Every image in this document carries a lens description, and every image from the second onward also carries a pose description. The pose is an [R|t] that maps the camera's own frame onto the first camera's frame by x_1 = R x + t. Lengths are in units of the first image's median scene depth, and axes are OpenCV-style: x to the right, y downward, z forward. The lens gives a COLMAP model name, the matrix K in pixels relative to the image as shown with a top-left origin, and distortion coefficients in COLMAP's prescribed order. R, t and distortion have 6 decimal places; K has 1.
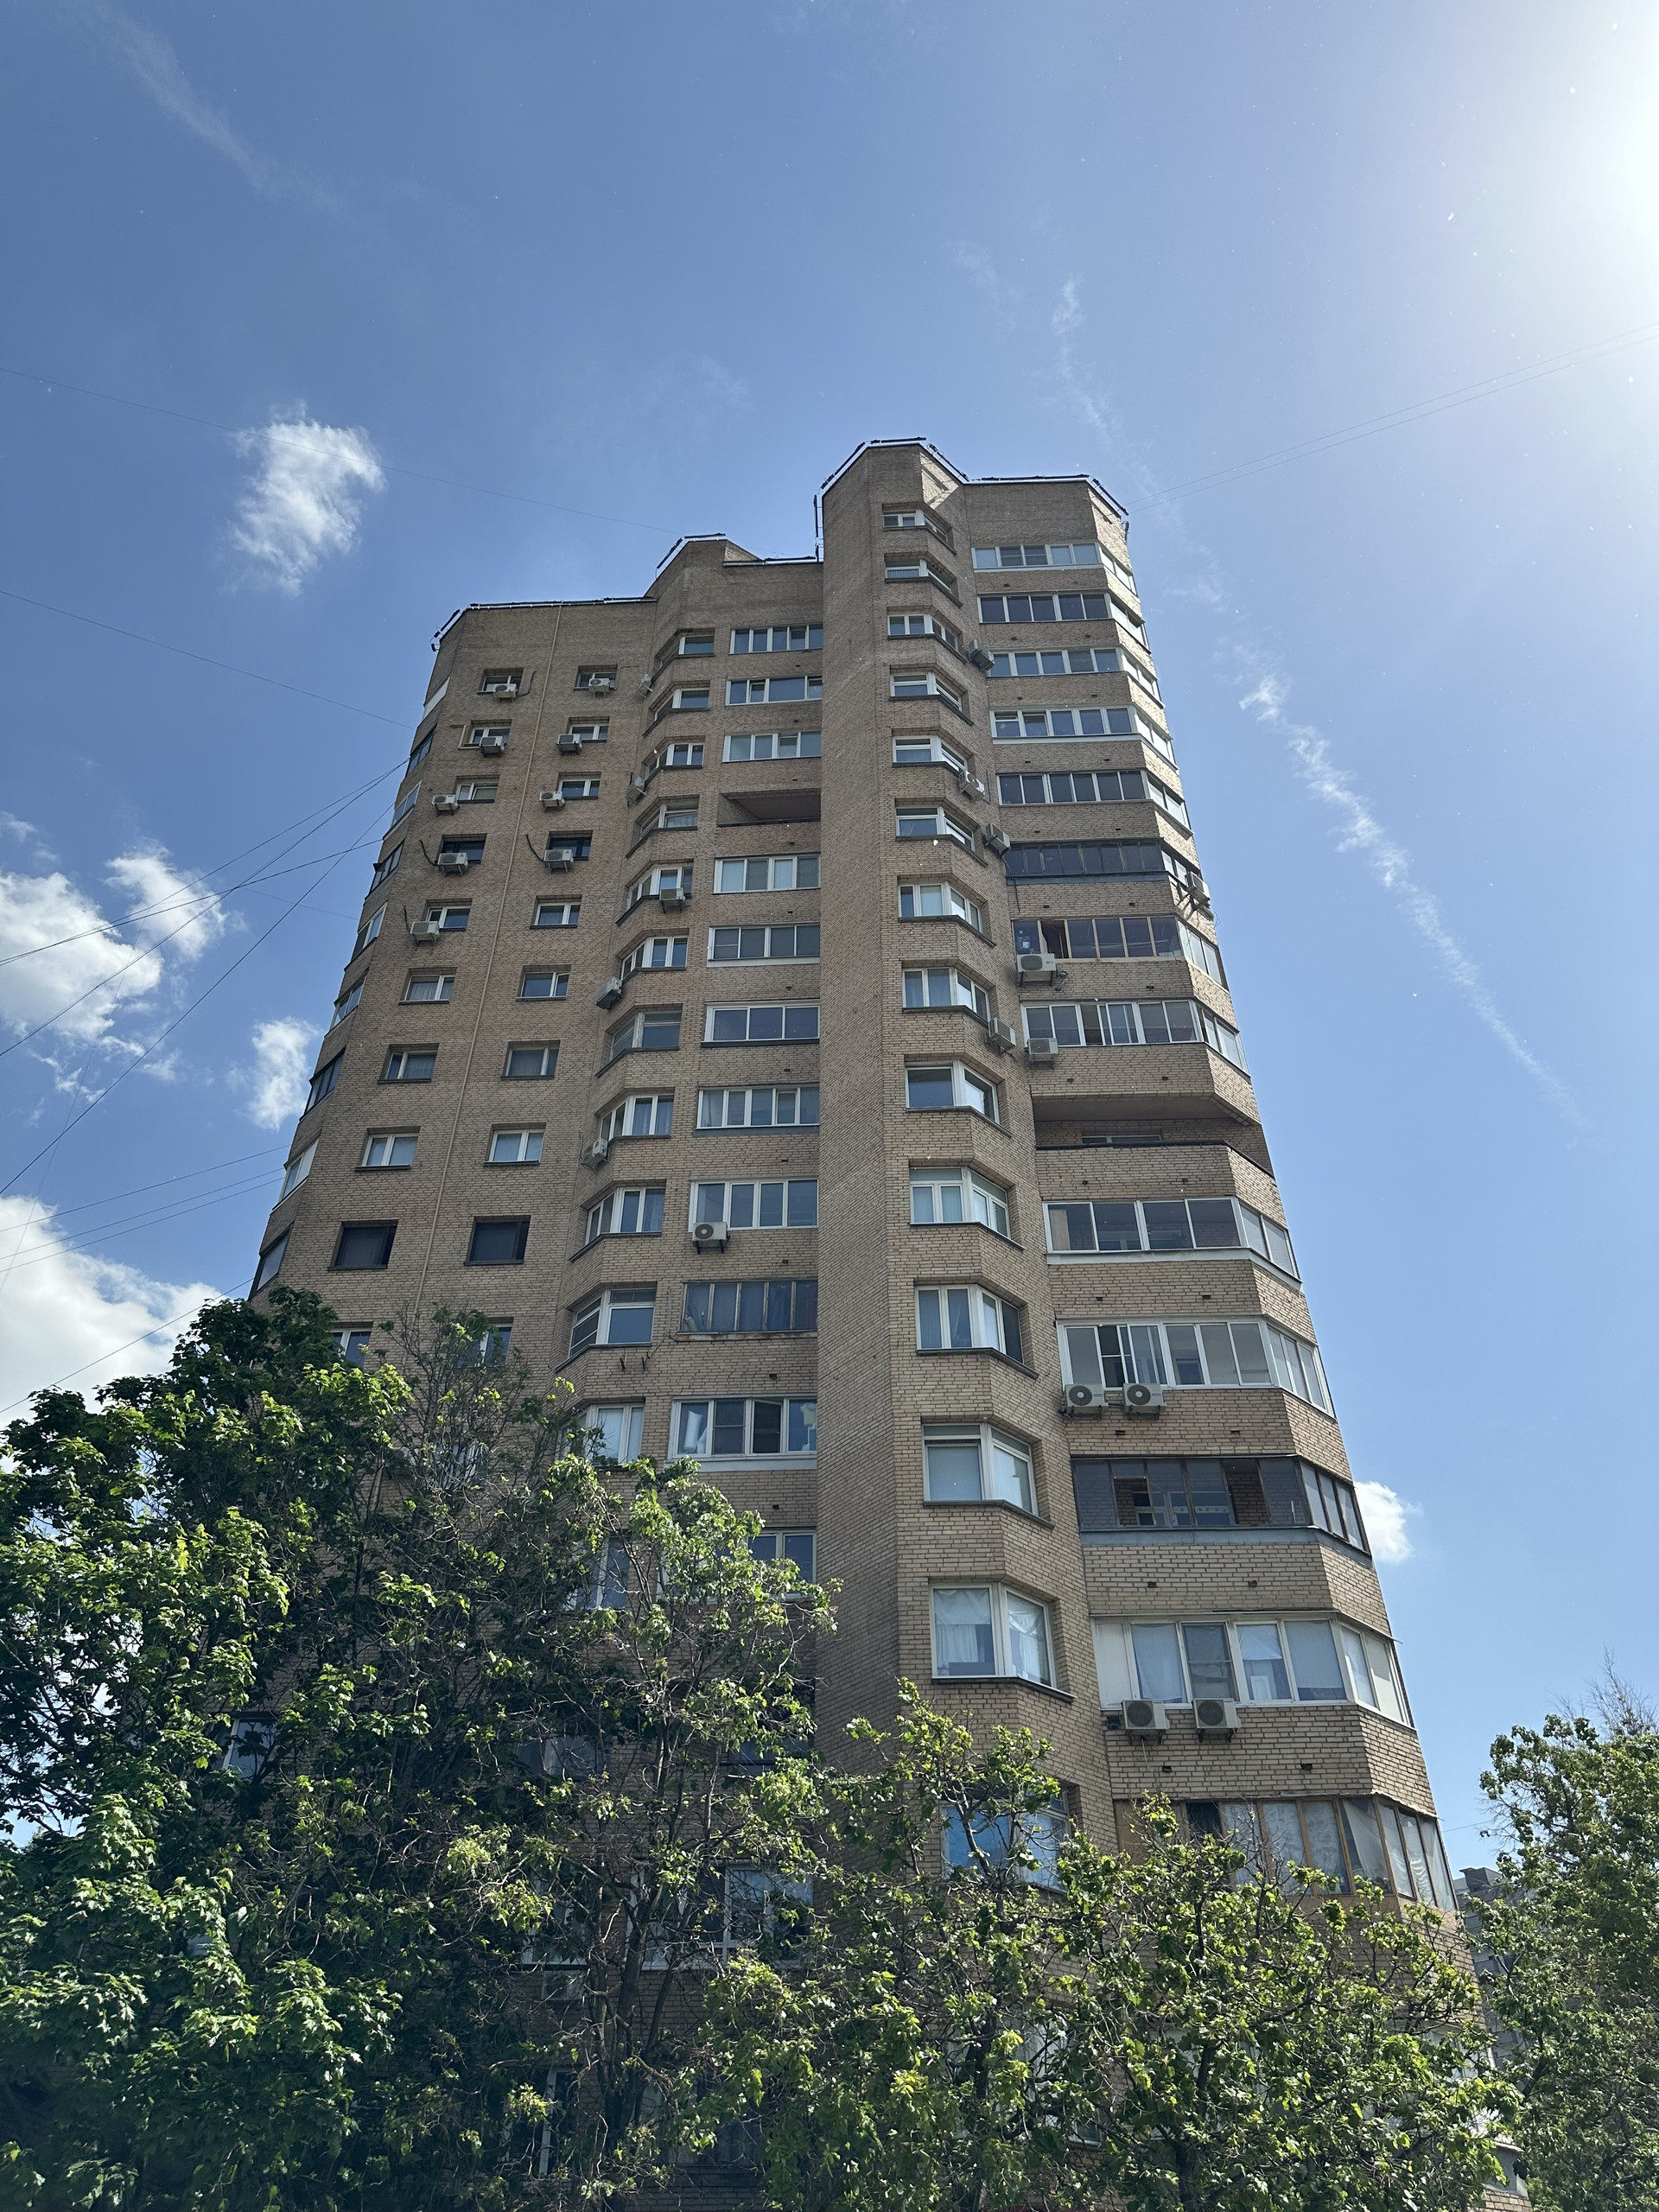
lens RADIAL K [[1579.6, 0, 816.1], [0, 1579.6, 1117.6], [0, 0, 1]] dist [0.074327, -0.074560]
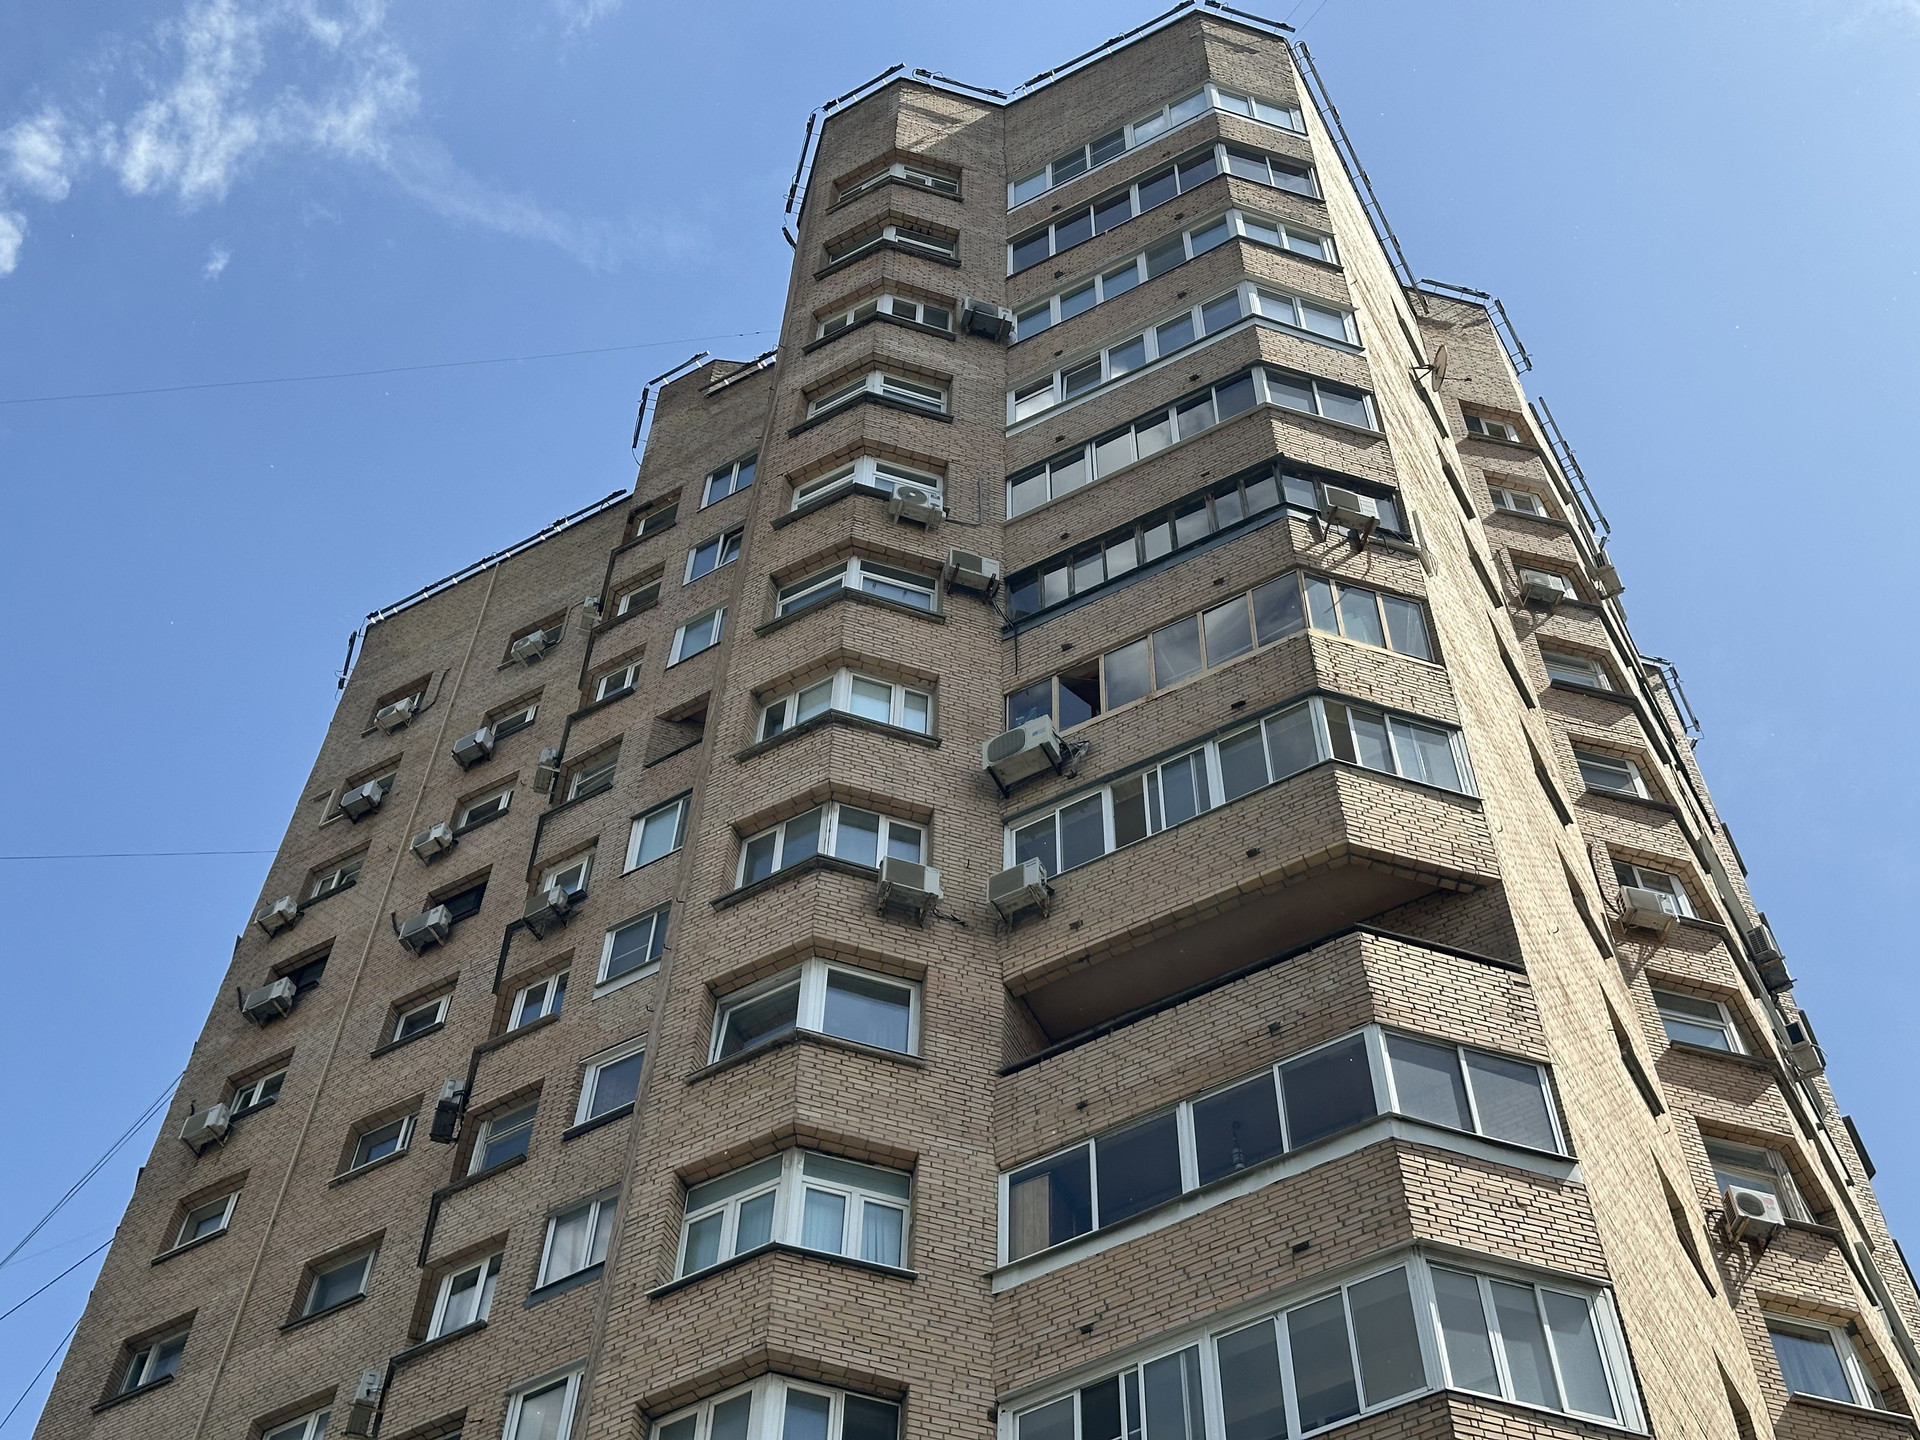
lens RADIAL K [[2669.4, 0, 966.9], [0, 2669.4, 708.3], [0, 0, 1]] dist [0.128811, 0.000000]
pose [[0.906751, -0.358079, -0.222672, 0.323299], [0.277575, 0.904403, -0.324049, 0.163986], [0.317420, 0.232023, 0.919462, 0.224915]]
